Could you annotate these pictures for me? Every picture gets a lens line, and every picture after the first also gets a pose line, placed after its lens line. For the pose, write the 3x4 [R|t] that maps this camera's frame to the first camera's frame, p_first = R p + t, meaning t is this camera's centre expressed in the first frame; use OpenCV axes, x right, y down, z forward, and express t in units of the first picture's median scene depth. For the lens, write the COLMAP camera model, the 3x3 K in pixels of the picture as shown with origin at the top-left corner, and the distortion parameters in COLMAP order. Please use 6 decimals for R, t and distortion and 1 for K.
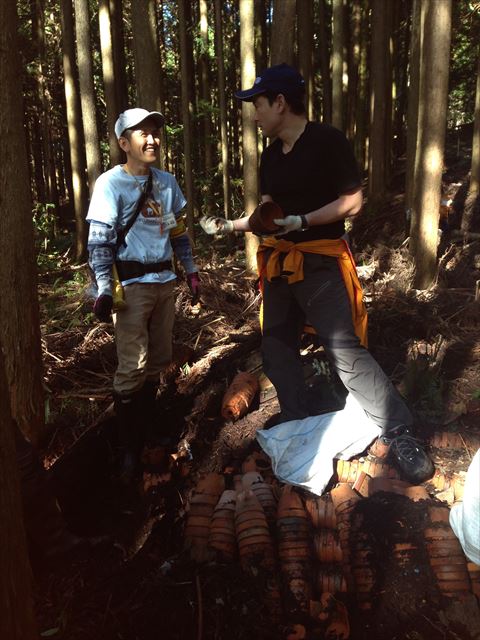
lens RADIAL K [[604.7, 0, 242.6], [0, 604.7, 323.1], [0, 0, 1]] dist [0.073930, 0.000000]
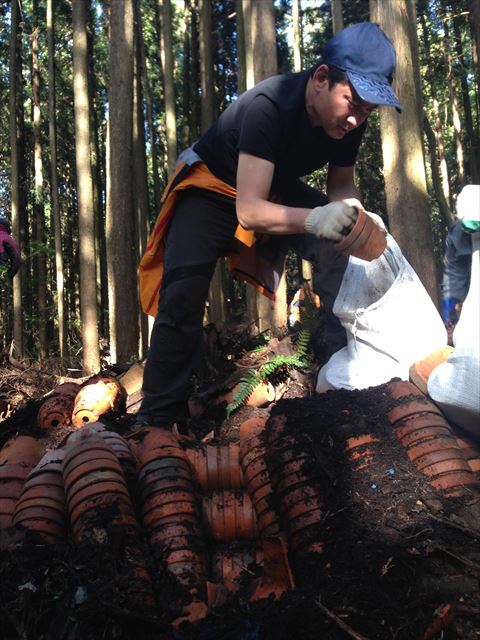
lens RADIAL K [[604.7, 0, 233.0], [0, 604.7, 318.1], [0, 0, 1]] dist [0.073930, 0.000000]
pose [[0.969721, -0.004889, 0.244167, 0.002504], [0.075908, 0.956312, -0.282322, 0.372863], [-0.232120, 0.292308, 0.927727, 0.416497]]
